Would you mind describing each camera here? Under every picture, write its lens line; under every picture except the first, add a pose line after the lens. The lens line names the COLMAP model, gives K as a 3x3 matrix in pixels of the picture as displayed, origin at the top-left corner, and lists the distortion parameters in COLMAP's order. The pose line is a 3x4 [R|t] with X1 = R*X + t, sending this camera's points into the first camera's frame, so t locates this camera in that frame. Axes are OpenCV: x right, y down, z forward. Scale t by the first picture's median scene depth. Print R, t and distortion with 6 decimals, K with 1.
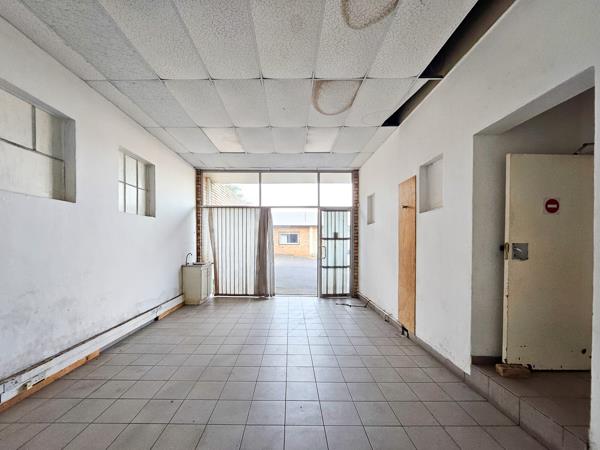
lens RADIAL K [[254.8, 0, 298.6], [0, 254.8, 246.6], [0, 0, 1]] dist [0.000546, -0.000202]
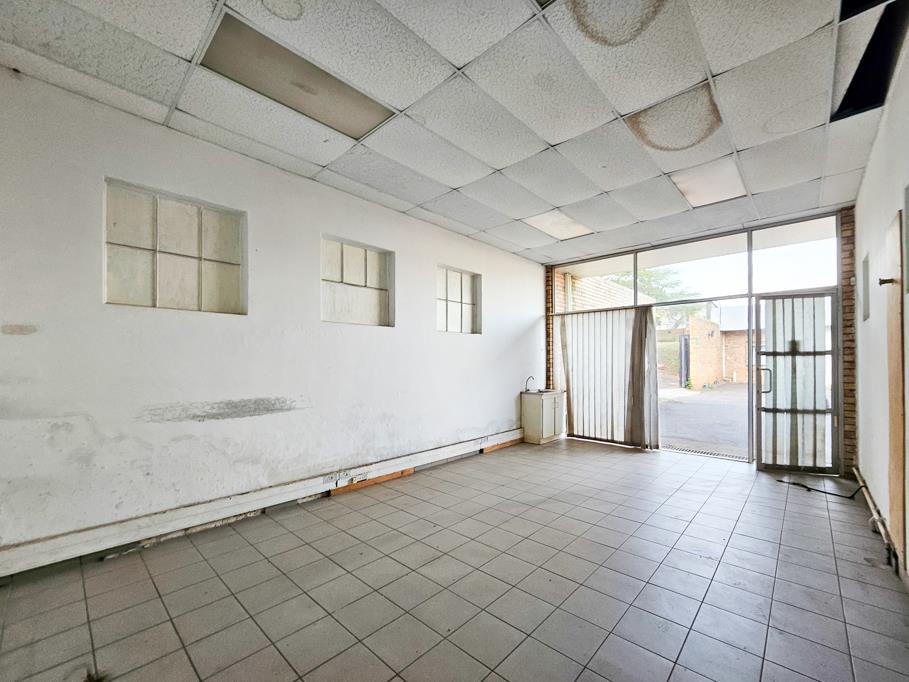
lens RADIAL K [[378.4, 0, 455.1], [0, 378.4, 362.6], [0, 0, 1]] dist [-0.000396, -0.000080]
pose [[0.737057, -0.007017, -0.675794, 0.162733], [-0.004052, 0.999882, -0.014801, 0.001425], [0.675818, 0.013647, 0.736942, -0.006463]]
